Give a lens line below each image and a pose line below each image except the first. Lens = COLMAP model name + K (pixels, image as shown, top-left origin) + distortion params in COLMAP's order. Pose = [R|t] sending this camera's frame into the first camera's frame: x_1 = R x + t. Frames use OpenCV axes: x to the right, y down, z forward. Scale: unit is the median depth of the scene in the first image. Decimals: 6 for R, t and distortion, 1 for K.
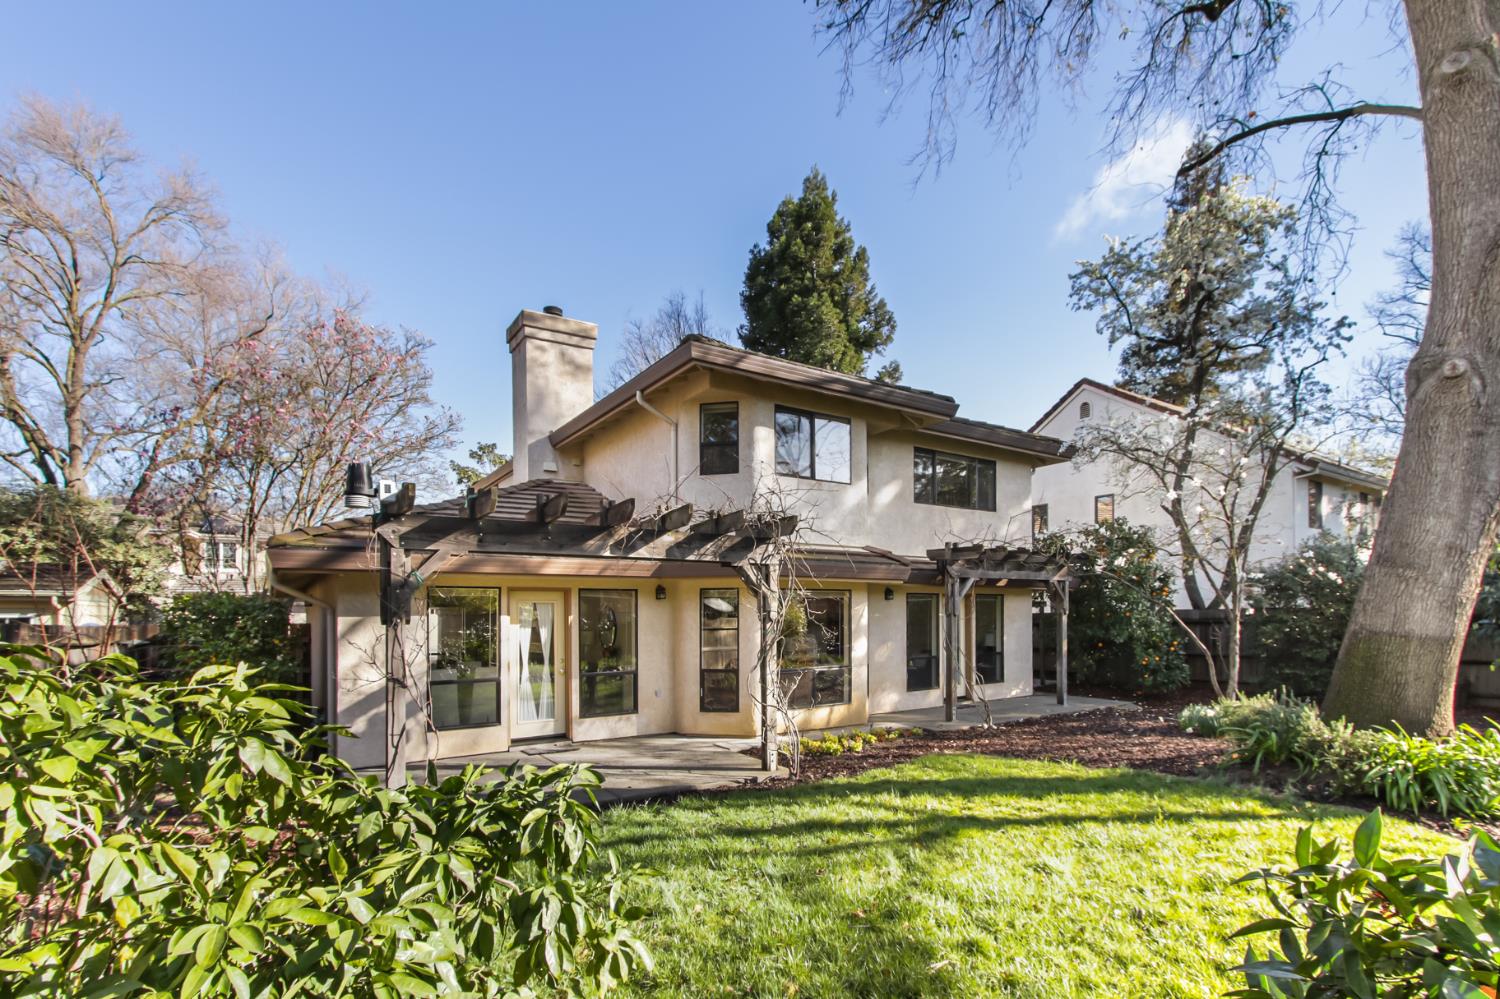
lens RADIAL K [[701.4, 0, 754.0], [0, 701.4, 573.4], [0, 0, 1]] dist [-0.003413, 0.009036]
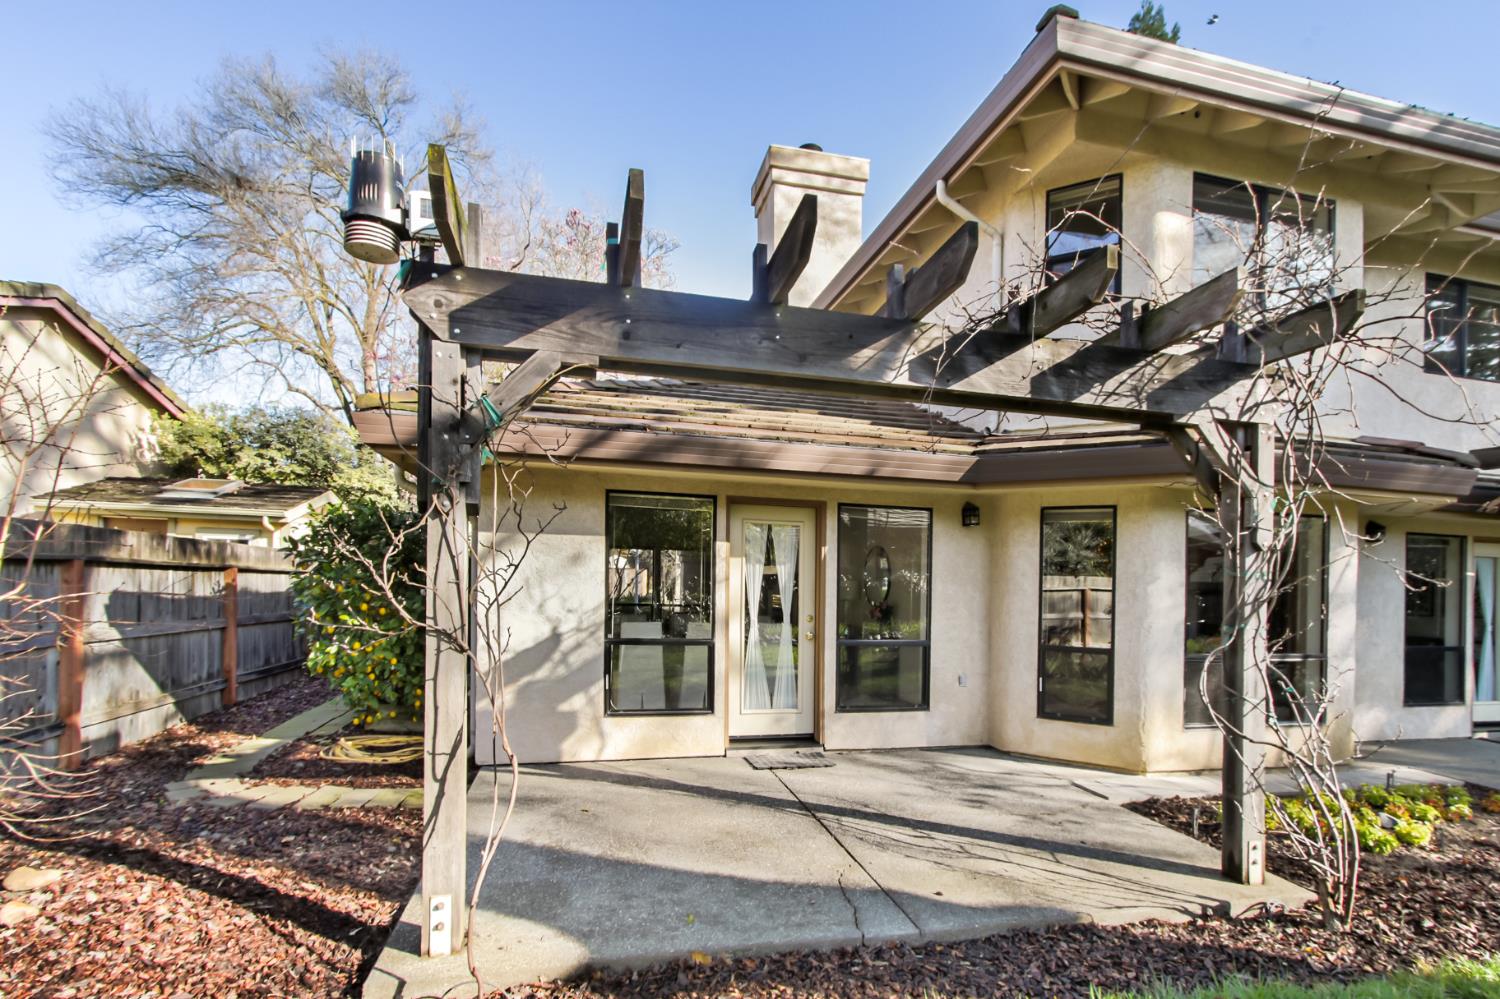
lens RADIAL K [[701.4, 0, 754.0], [0, 701.4, 573.4], [0, 0, 1]] dist [-0.003413, 0.009036]
pose [[0.934842, 0.028848, -0.353890, -0.102204], [-0.011449, 0.998625, 0.051160, 0.055026], [0.354879, -0.043775, 0.933887, 0.408422]]
